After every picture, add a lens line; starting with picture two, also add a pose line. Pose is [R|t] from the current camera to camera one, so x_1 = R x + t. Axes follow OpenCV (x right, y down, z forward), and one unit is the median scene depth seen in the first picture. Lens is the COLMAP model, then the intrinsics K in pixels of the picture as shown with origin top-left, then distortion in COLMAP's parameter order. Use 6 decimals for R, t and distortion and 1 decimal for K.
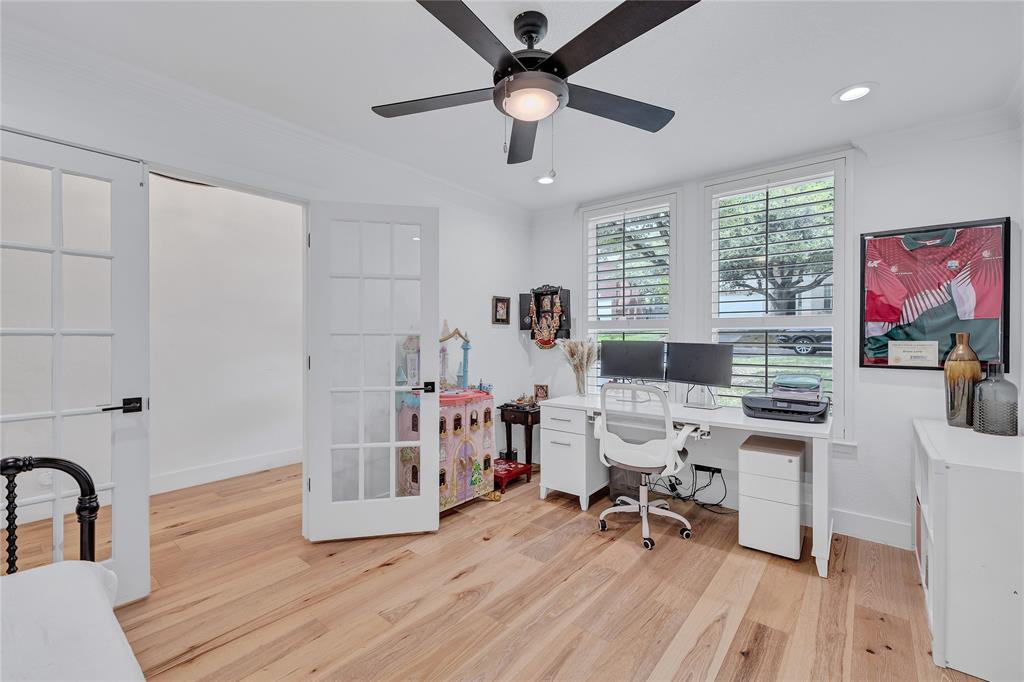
lens RADIAL K [[442.3, 0, 504.2], [0, 442.3, 340.0], [0, 0, 1]] dist [0.000343, 0.000357]
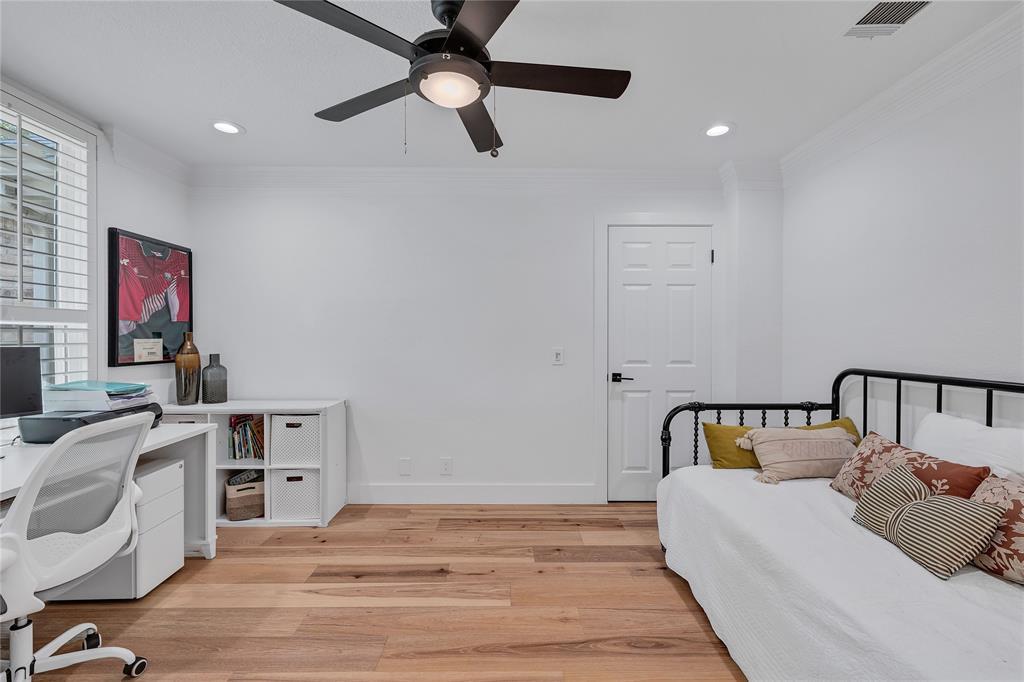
lens RADIAL K [[442.3, 0, 504.2], [0, 442.3, 340.0], [0, 0, 1]] dist [0.000343, 0.000357]
pose [[-0.654262, -0.007983, 0.756225, -0.536132], [0.004454, 0.999886, 0.014409, -0.007888], [-0.756254, 0.012795, -0.654153, 1.120156]]
